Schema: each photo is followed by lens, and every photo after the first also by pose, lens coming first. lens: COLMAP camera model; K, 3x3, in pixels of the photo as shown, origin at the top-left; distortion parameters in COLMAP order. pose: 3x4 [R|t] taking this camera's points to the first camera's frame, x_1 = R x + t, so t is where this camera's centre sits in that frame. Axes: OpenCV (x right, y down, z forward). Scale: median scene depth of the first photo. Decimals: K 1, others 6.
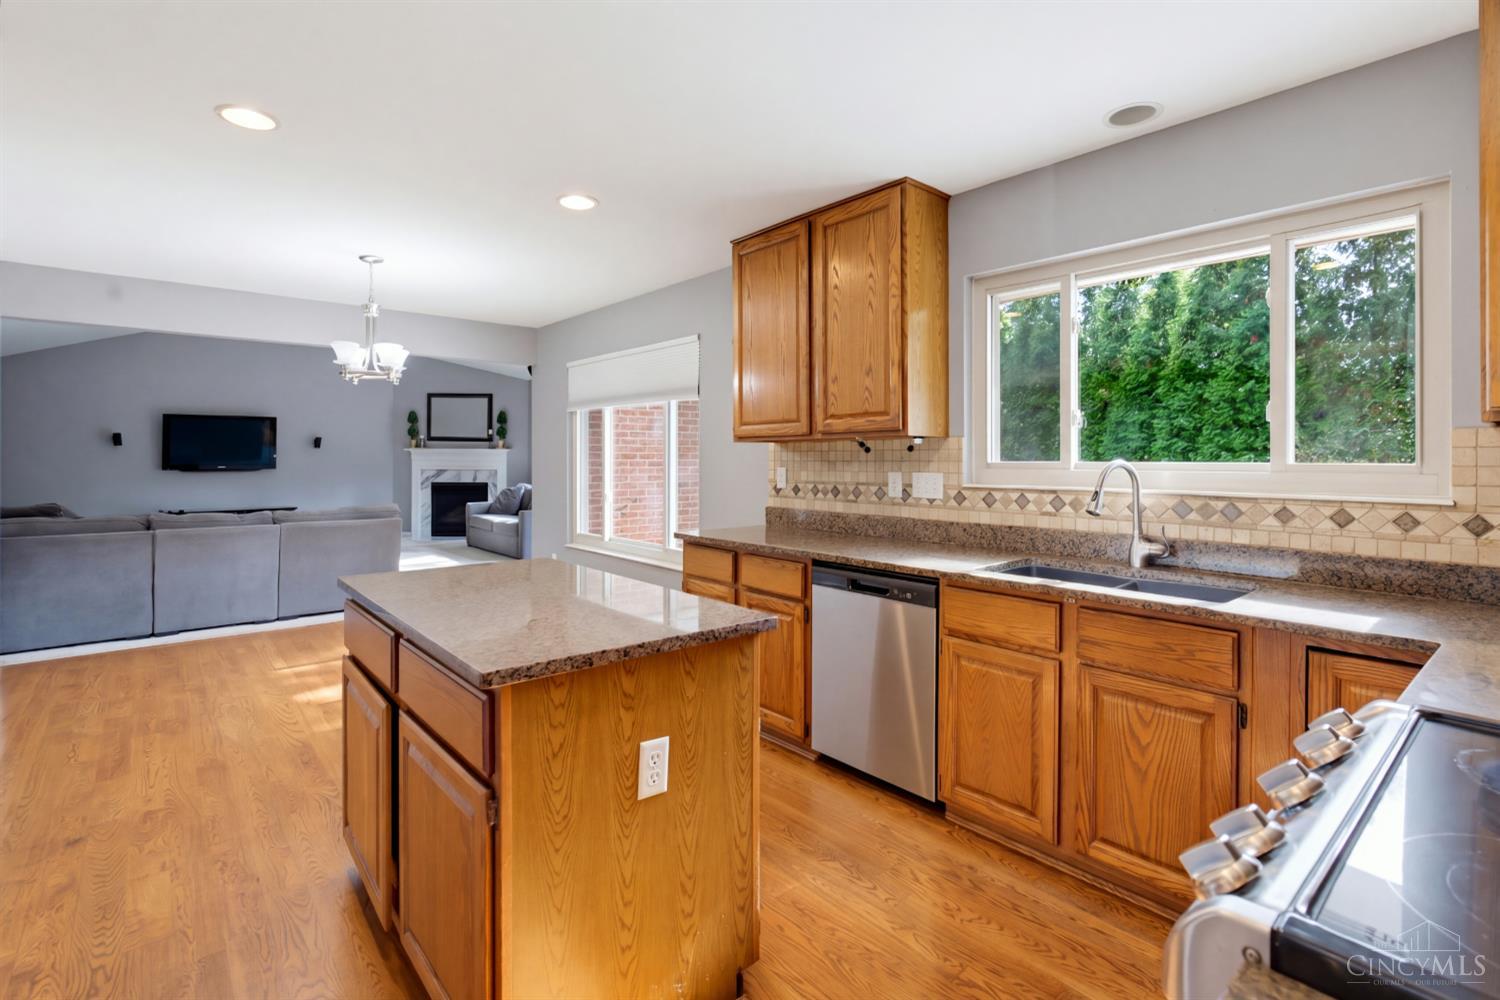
lens RADIAL K [[703.1, 0, 740.8], [0, 703.1, 459.9], [0, 0, 1]] dist [-0.011442, 0.000214]
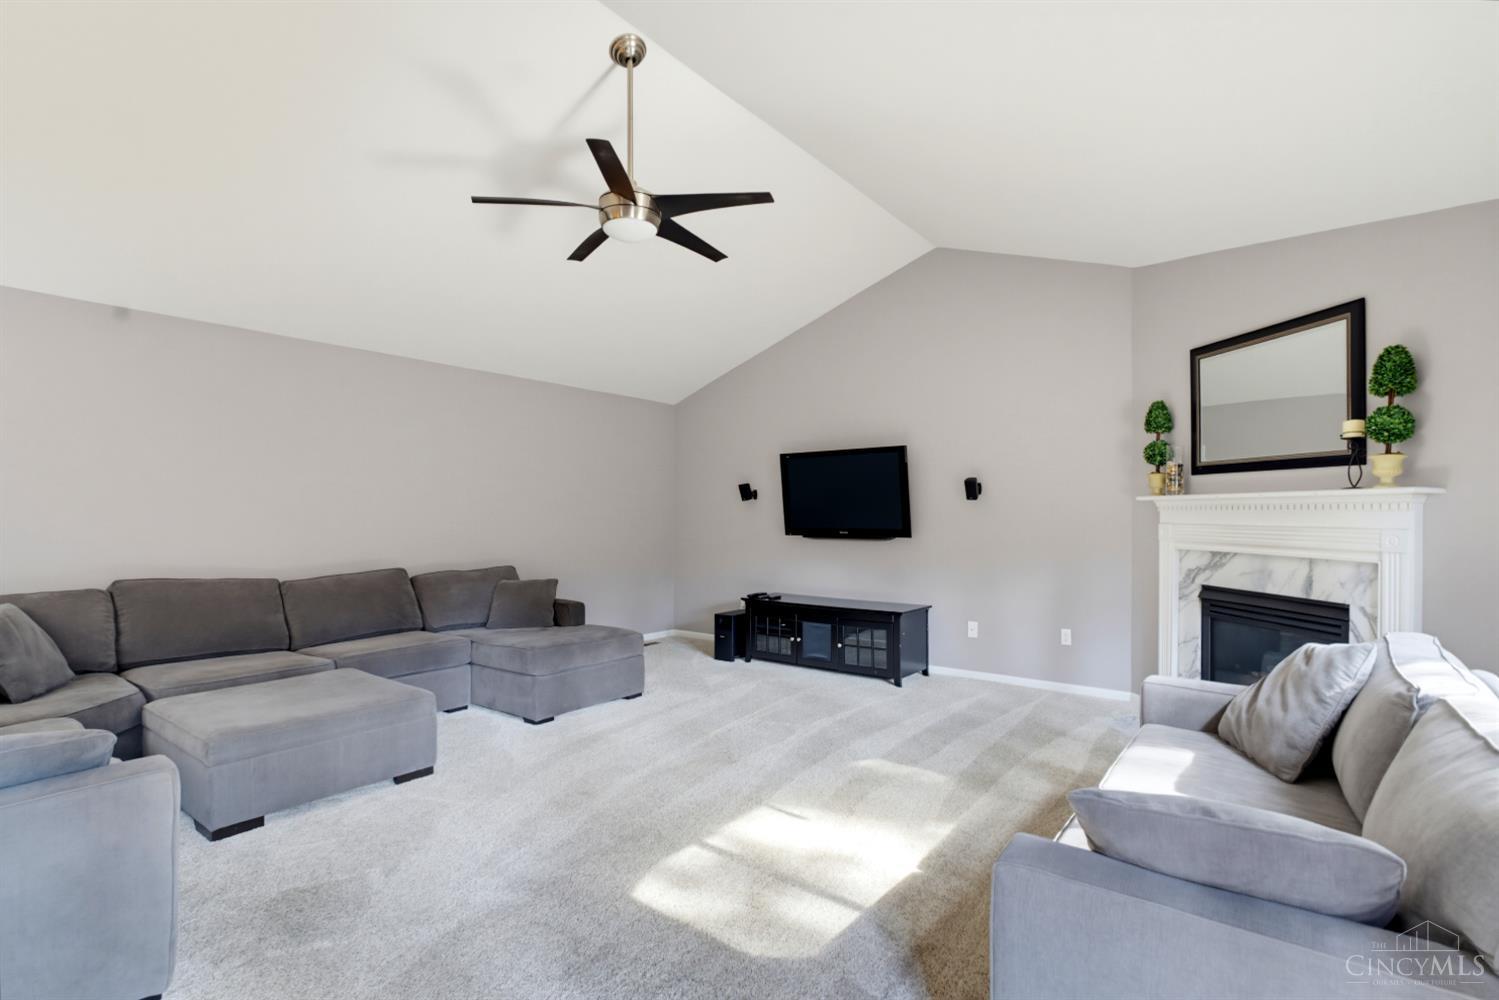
lens RADIAL K [[702.6, 0, 745.9], [0, 702.6, 507.2], [0, 0, 1]] dist [-0.011442, 0.000214]
pose [[0.211969, -0.014648, -0.977167, -0.128208], [-0.004735, 0.999861, -0.016015, -0.002030], [0.977265, 0.008022, 0.211870, 0.688701]]
